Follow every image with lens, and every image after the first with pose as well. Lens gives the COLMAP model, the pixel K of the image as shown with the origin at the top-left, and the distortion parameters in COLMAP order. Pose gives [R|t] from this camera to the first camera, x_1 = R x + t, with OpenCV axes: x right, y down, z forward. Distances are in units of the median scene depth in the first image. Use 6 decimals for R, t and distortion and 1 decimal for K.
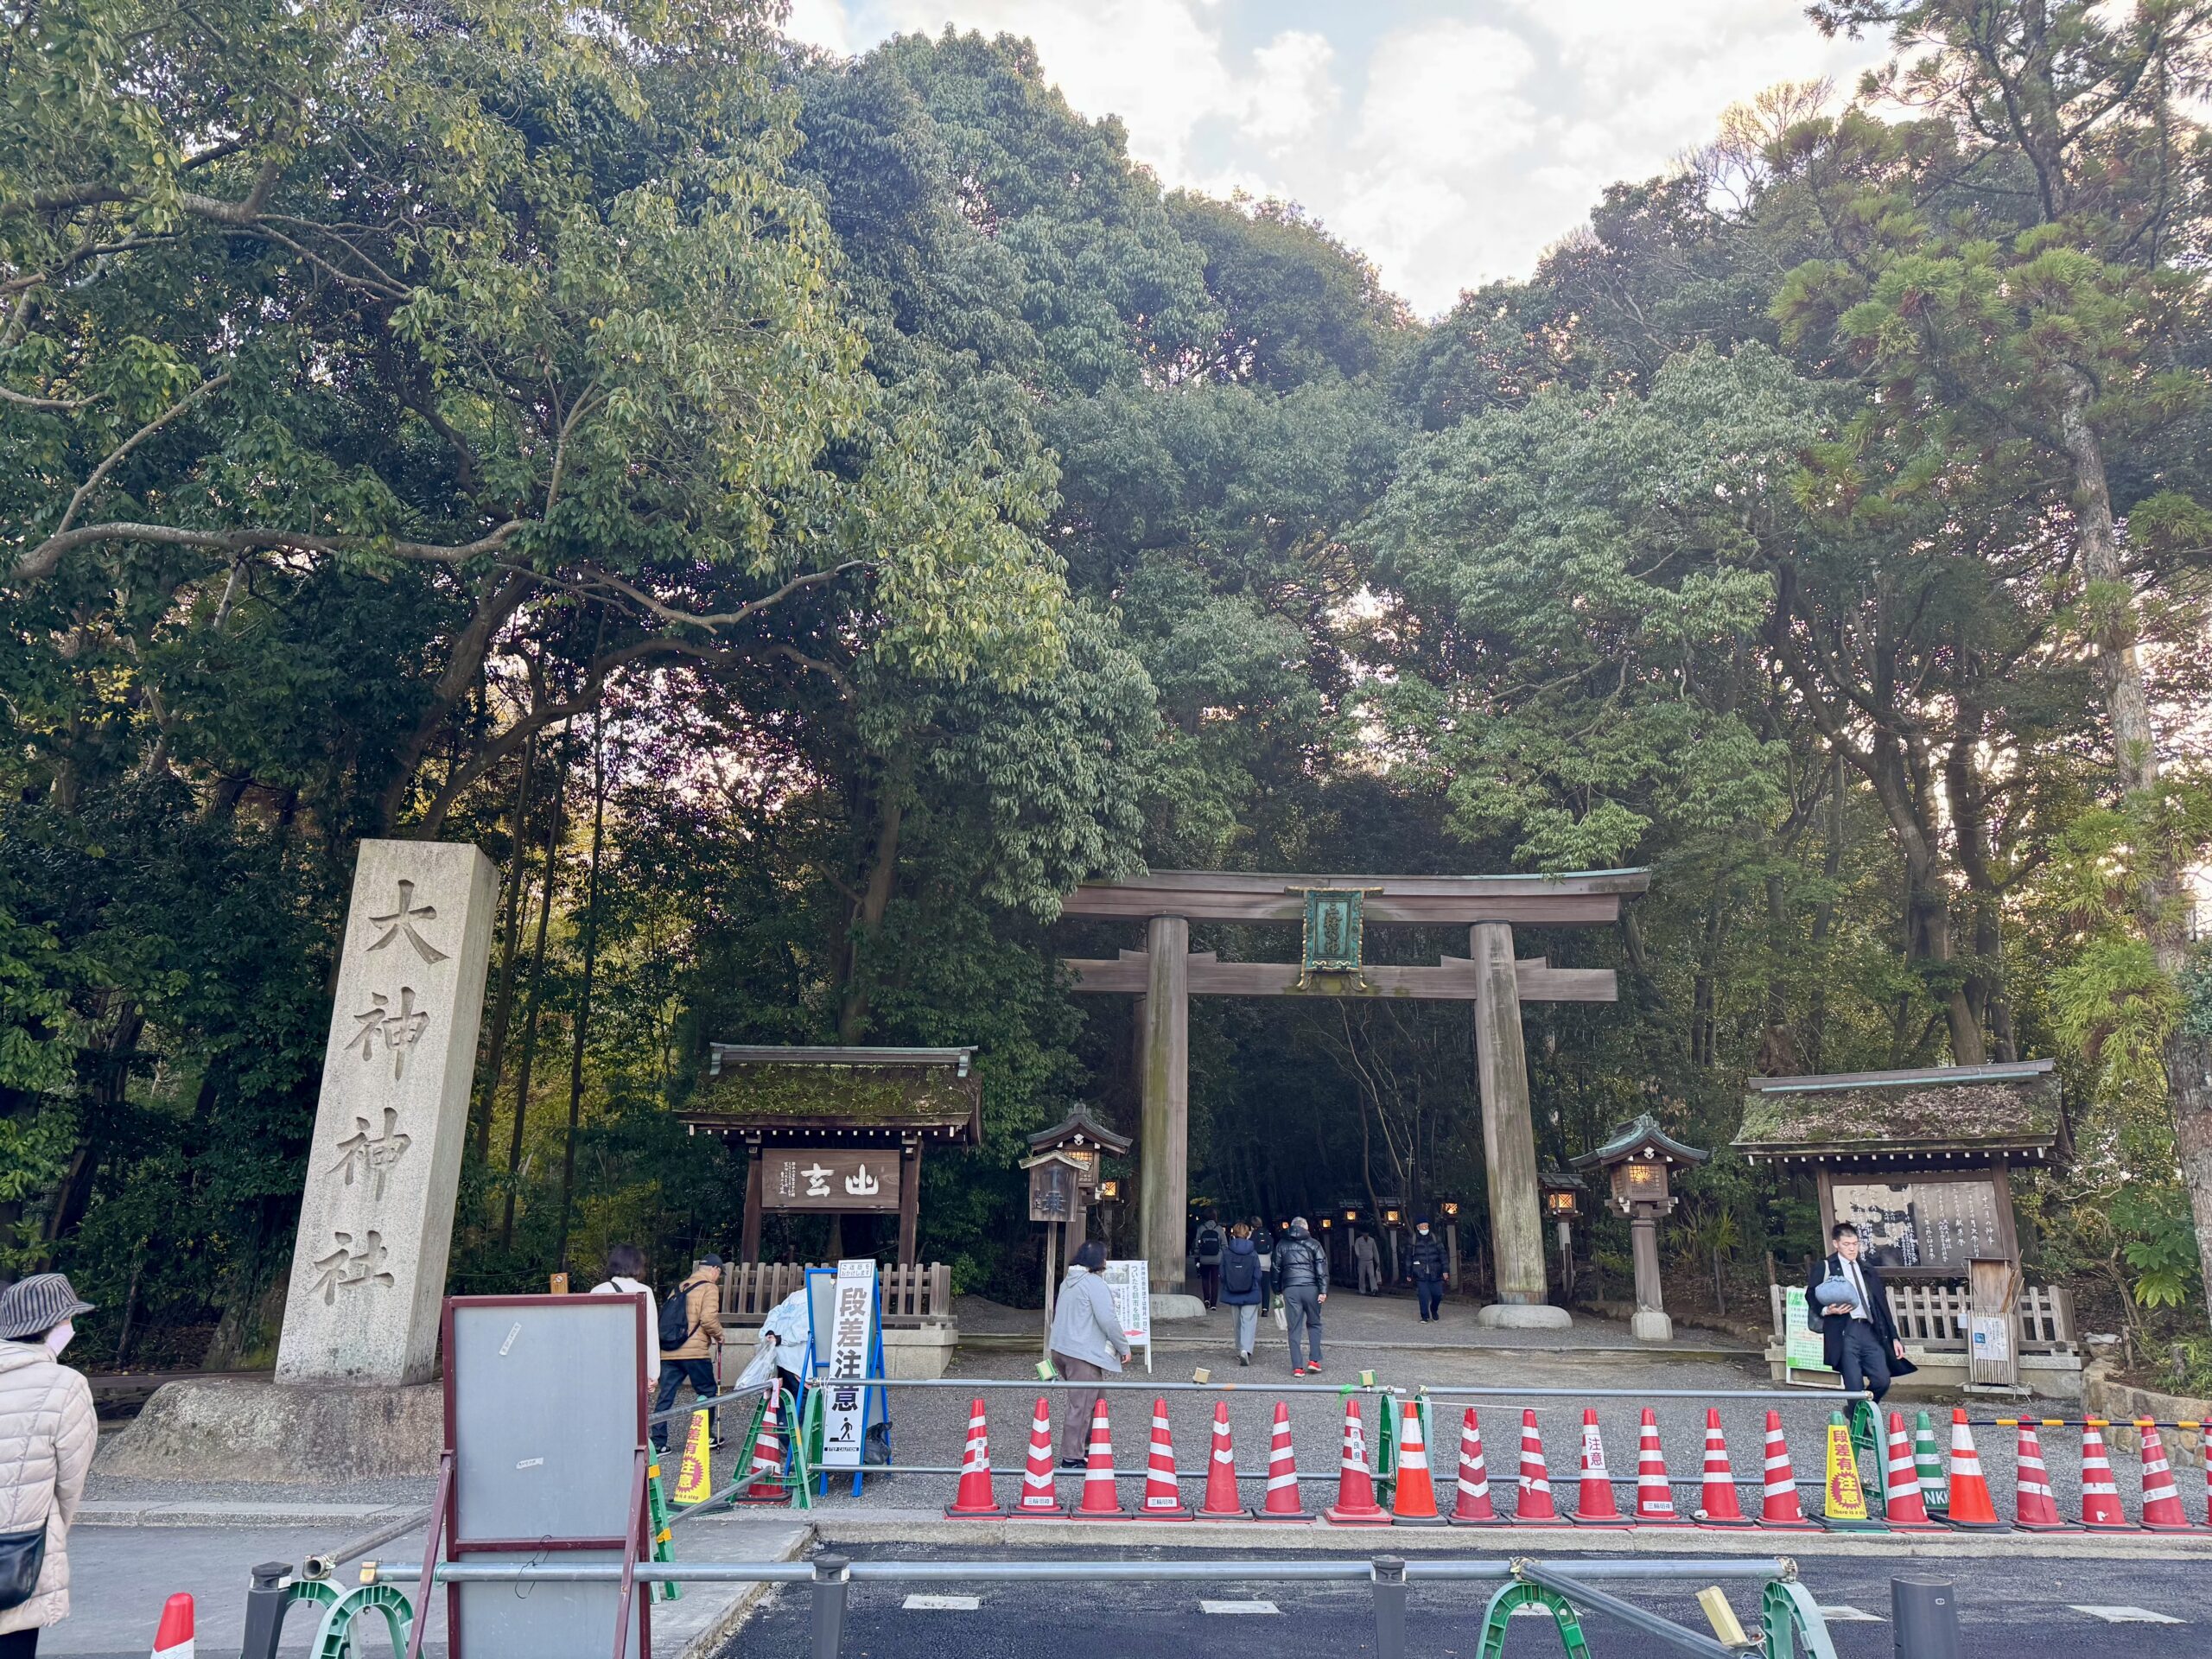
lens RADIAL K [[1514.1, 0, 1104.1], [0, 1514.1, 837.0], [0, 0, 1]] dist [0.115676, -0.150894]
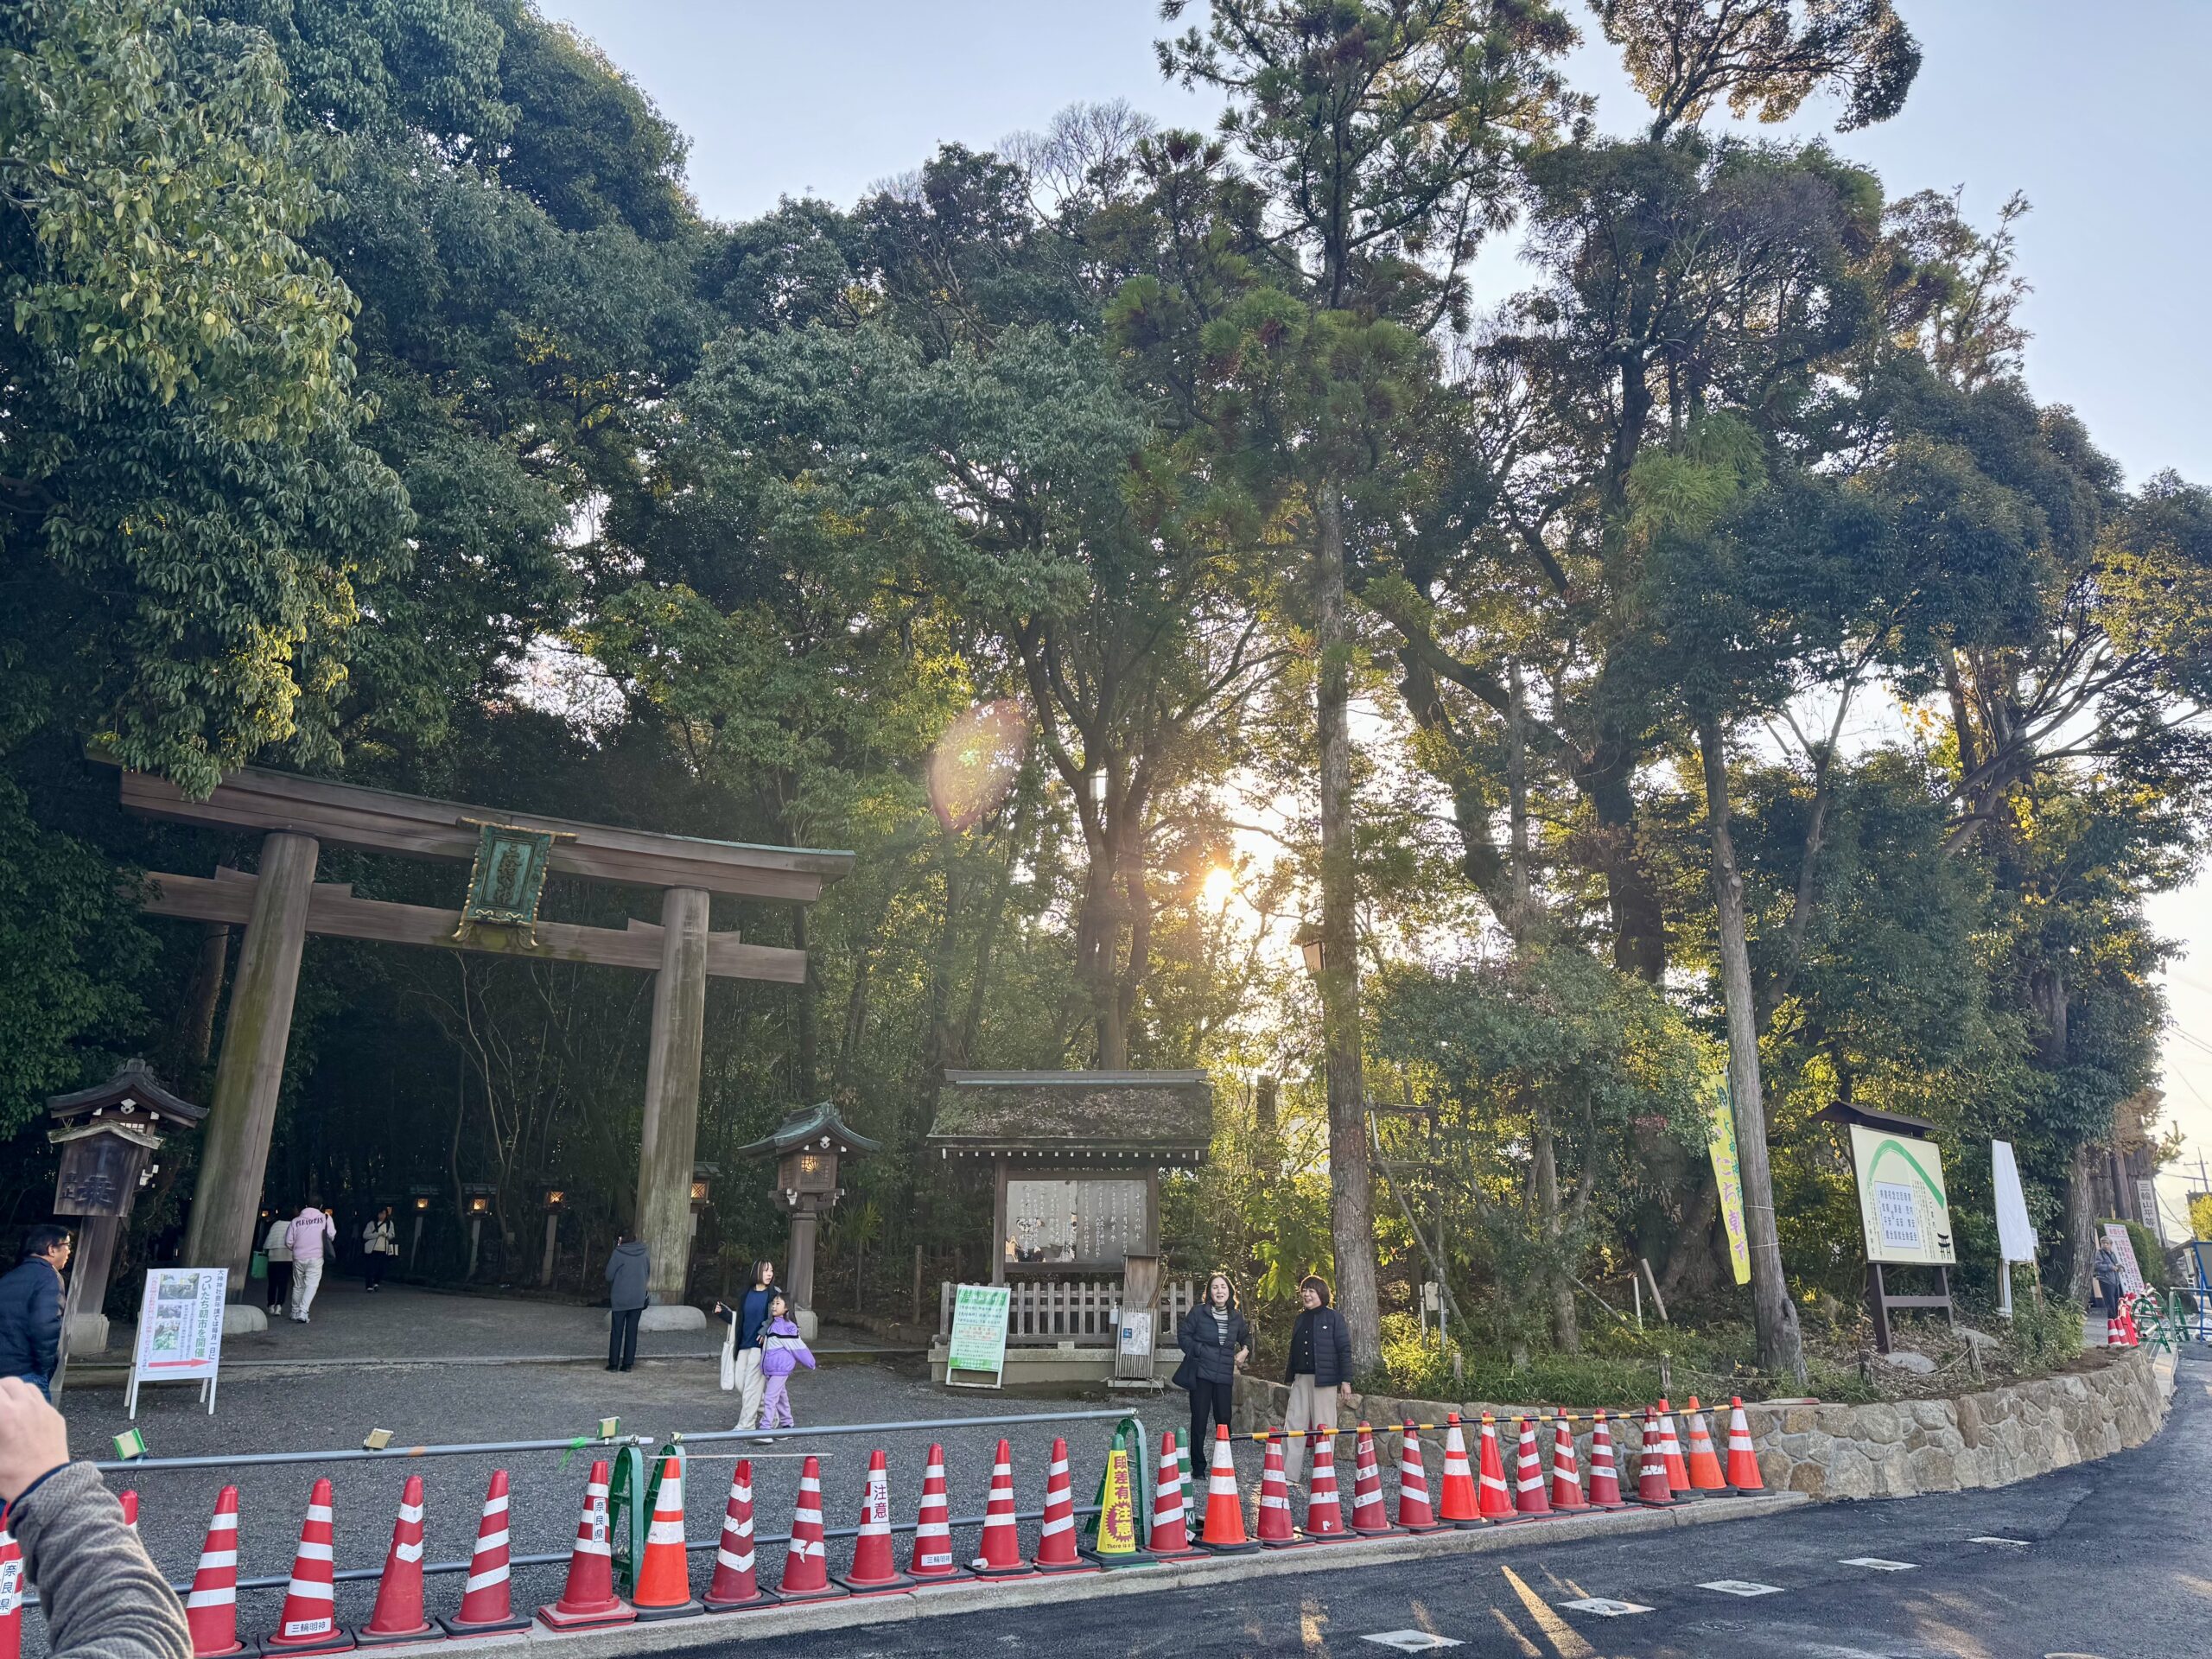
lens RADIAL K [[1534.9, 0, 1083.1], [0, 1534.9, 807.0], [0, 0, 1]] dist [0.116877, -0.157427]
pose [[0.844622, 0.149620, 0.514031, -0.044816], [-0.145970, 0.988135, -0.047769, 0.024591], [-0.515080, -0.034687, 0.856440, 0.116022]]
